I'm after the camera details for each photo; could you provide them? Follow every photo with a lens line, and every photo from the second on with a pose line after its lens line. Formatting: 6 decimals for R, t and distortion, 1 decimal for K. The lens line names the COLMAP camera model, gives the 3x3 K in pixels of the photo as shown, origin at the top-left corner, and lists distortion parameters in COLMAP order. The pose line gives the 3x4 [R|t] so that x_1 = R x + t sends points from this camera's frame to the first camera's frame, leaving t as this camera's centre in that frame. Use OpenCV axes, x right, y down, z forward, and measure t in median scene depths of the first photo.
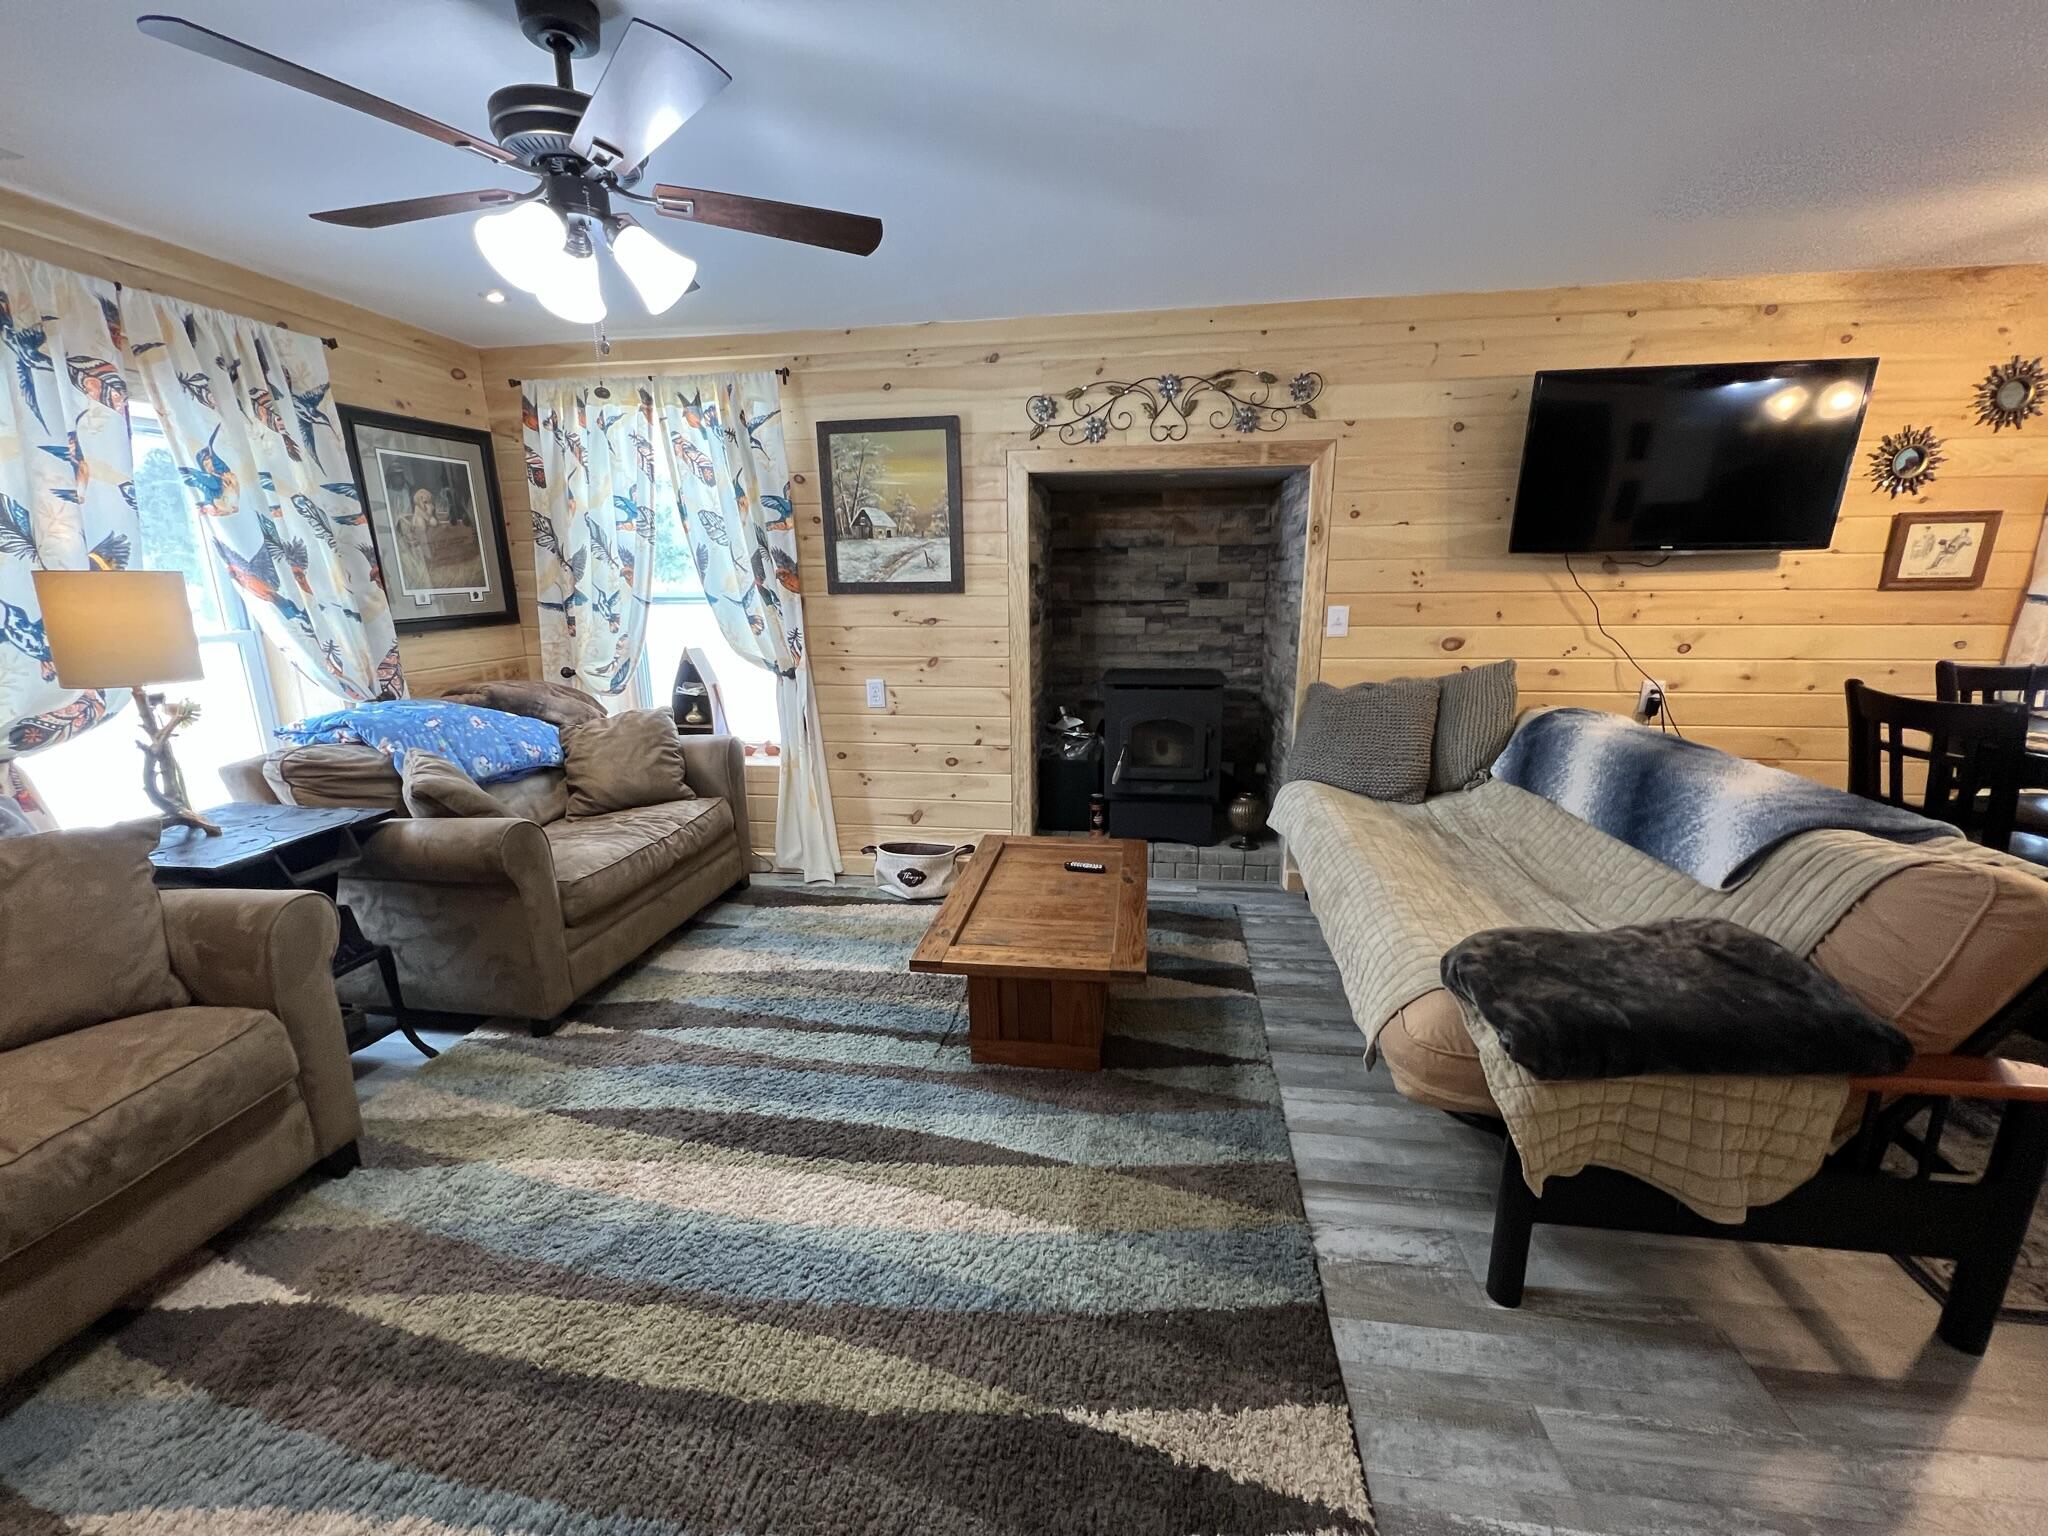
lens RADIAL K [[813.9, 0, 1025.1], [0, 813.9, 769.1], [0, 0, 1]] dist [-0.000856, 0.000202]
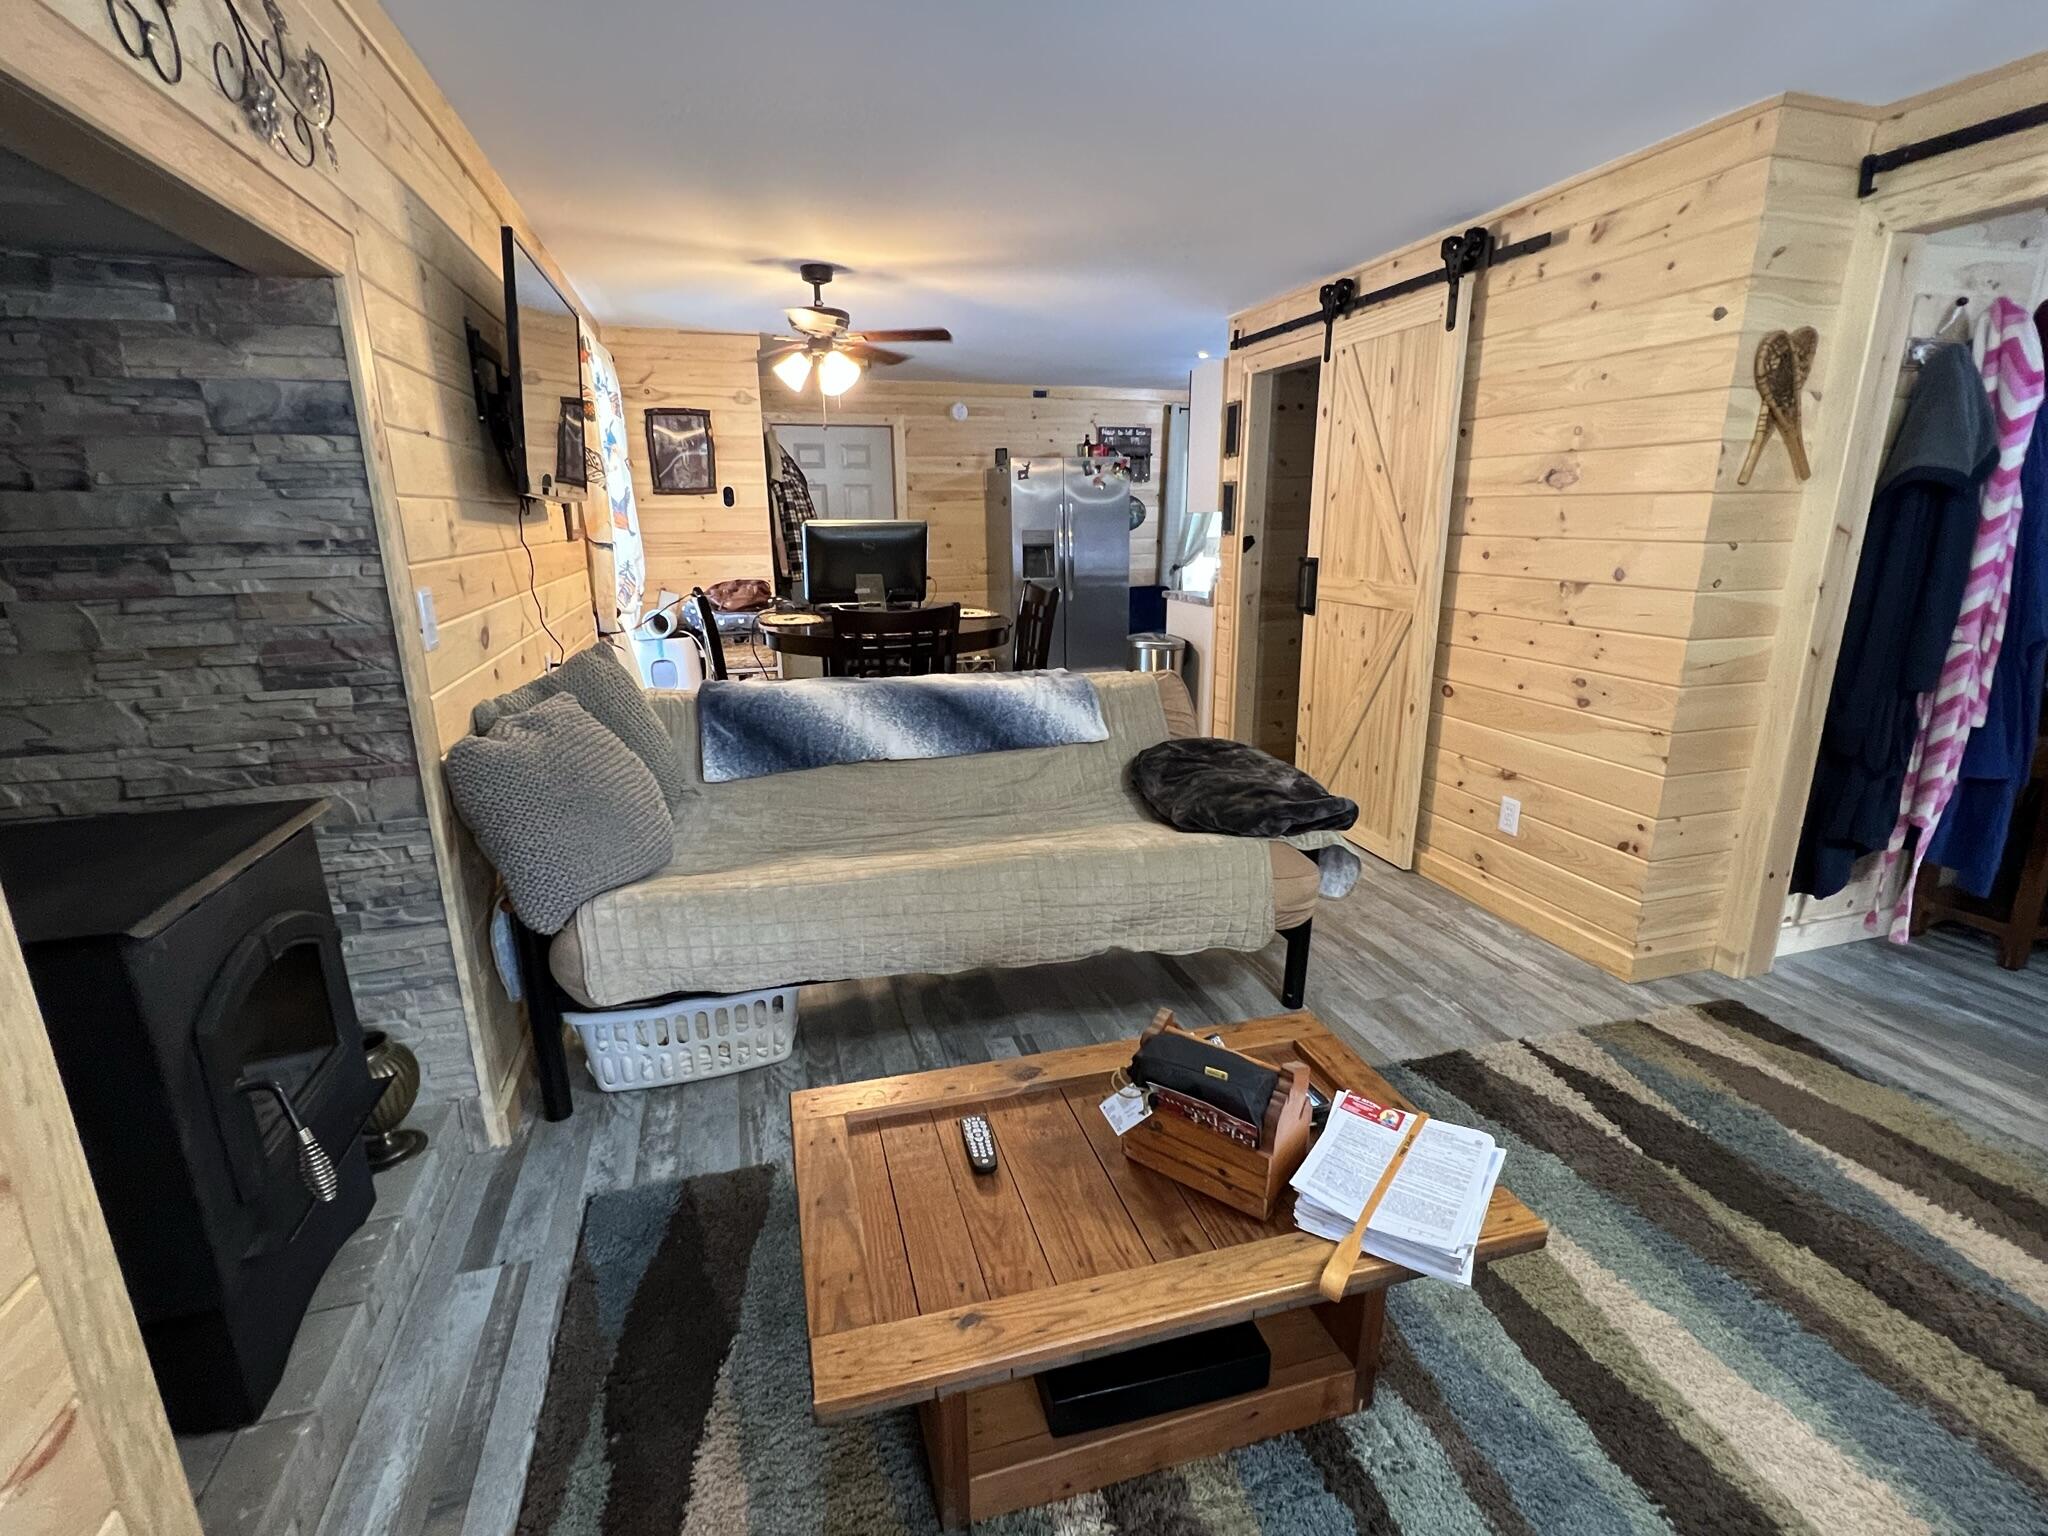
lens RADIAL K [[945.3, 0, 1022.9], [0, 945.3, 770.6], [0, 0, 1]] dist [-0.007798, -0.000563]
pose [[-0.412399, -0.225299, 0.882705, -0.320438], [0.222261, 0.914774, 0.337325, -0.221129], [-0.883475, 0.335303, -0.327176, 0.946746]]
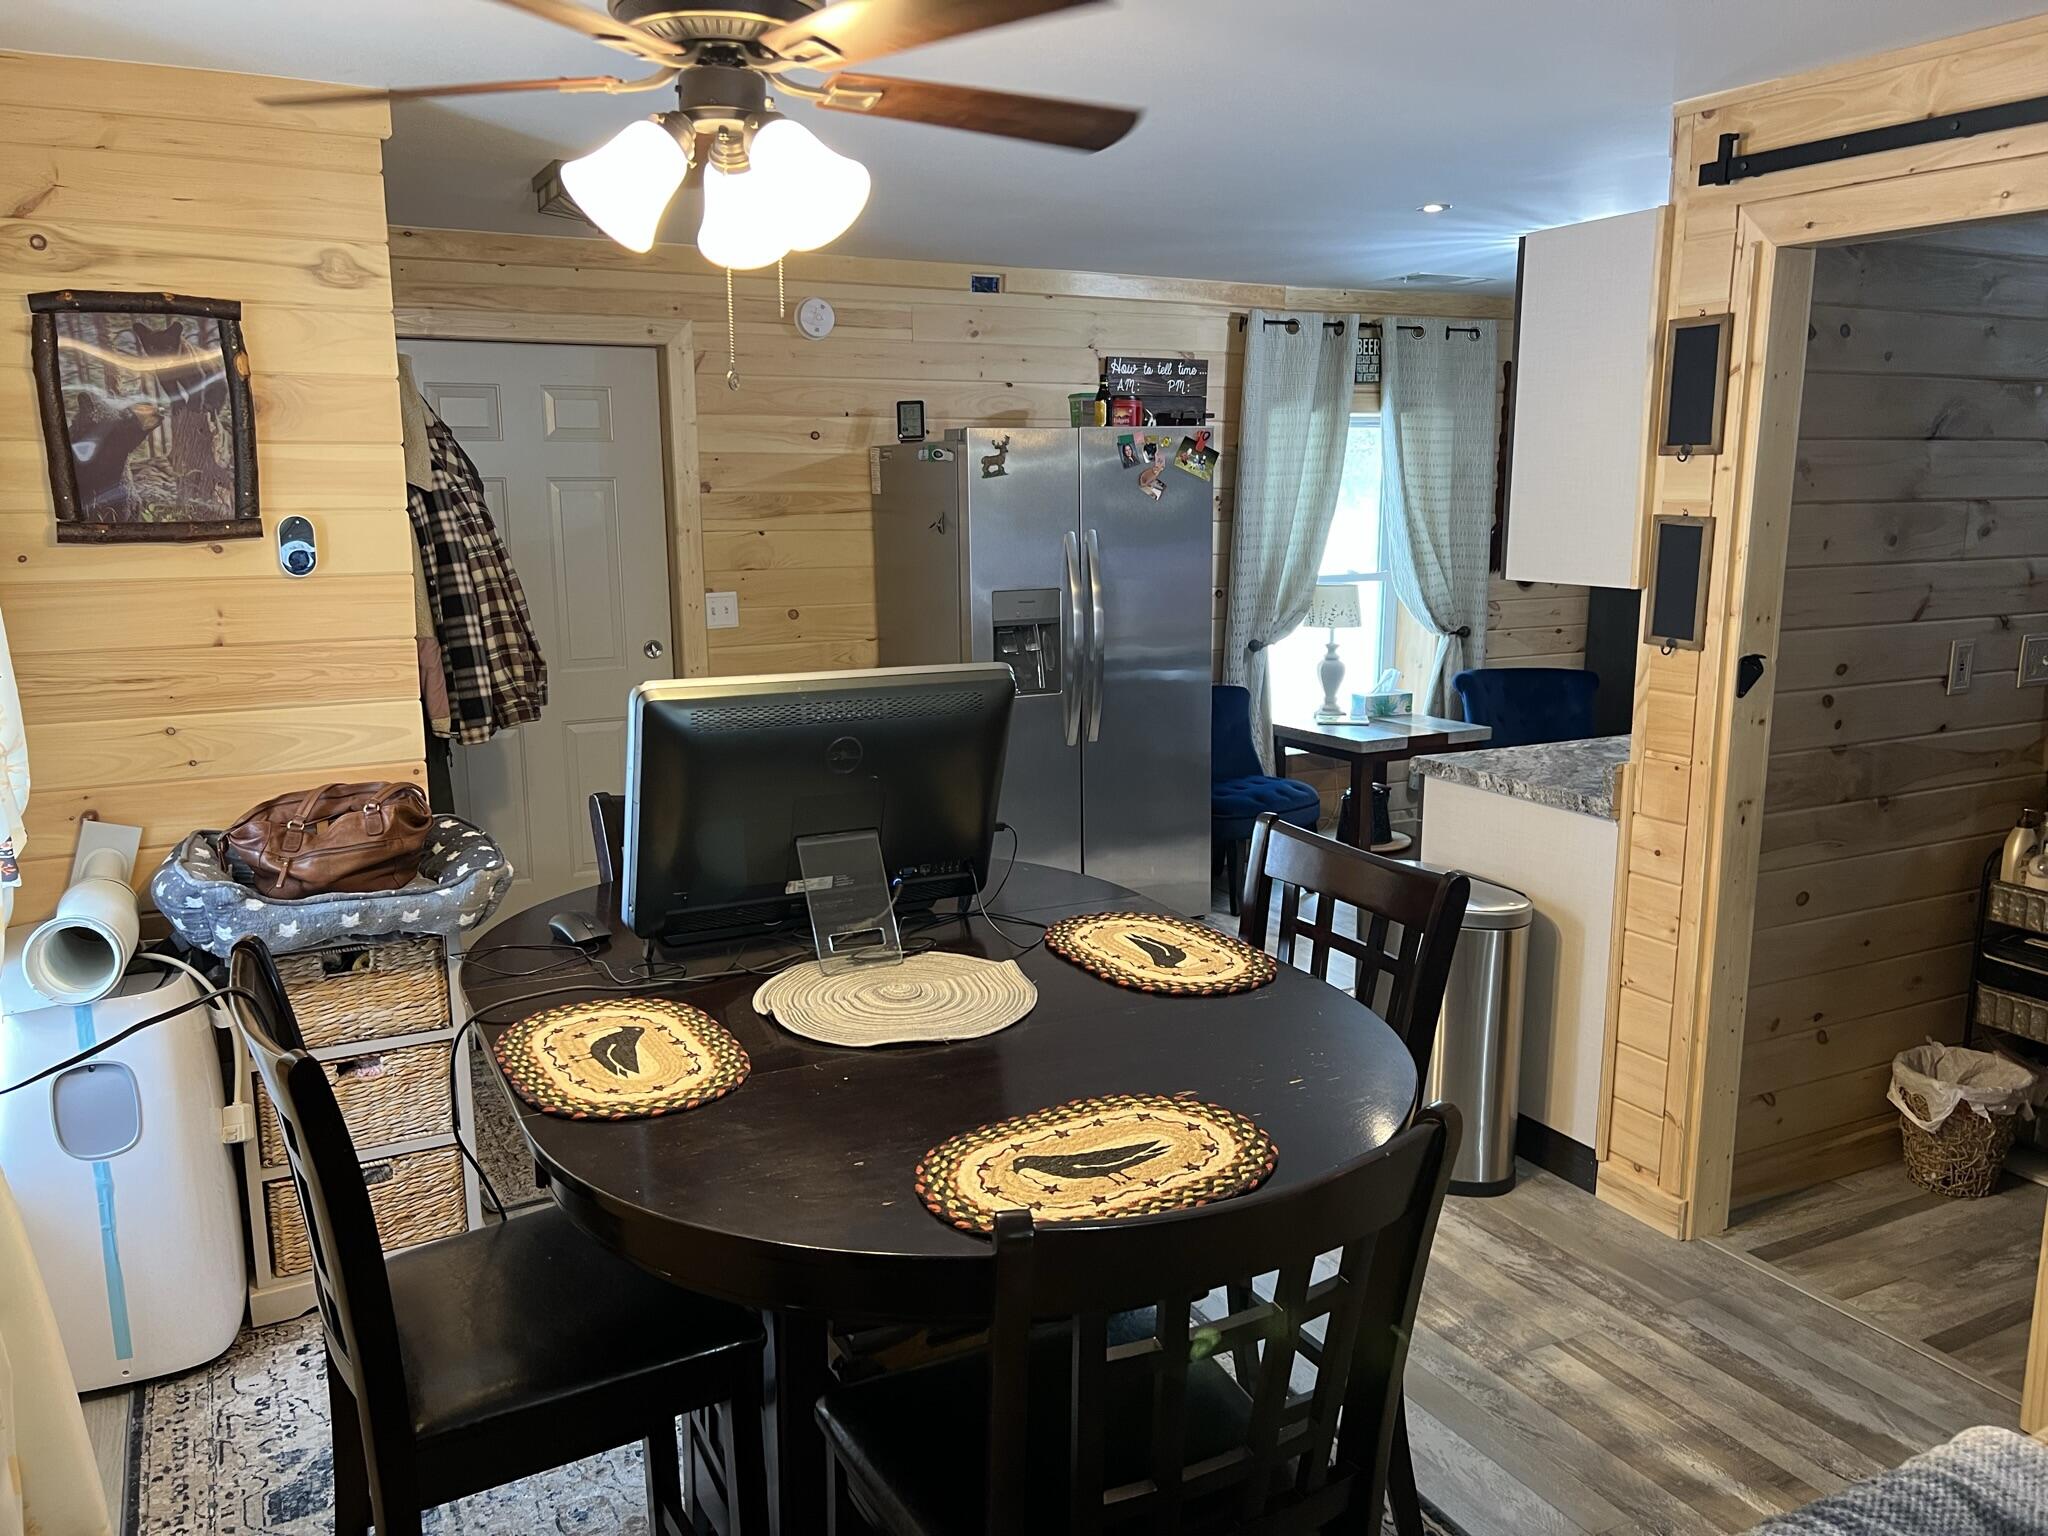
lens RADIAL K [[1552.2, 0, 1010.2], [0, 1552.2, 763.9], [0, 0, 1]] dist [0.051951, -0.056445]
pose [[-0.575738, -0.137532, 0.805984, 0.449014], [0.198163, 0.932891, 0.300741, -0.296216], [-0.793257, 0.332864, -0.509847, 0.884298]]
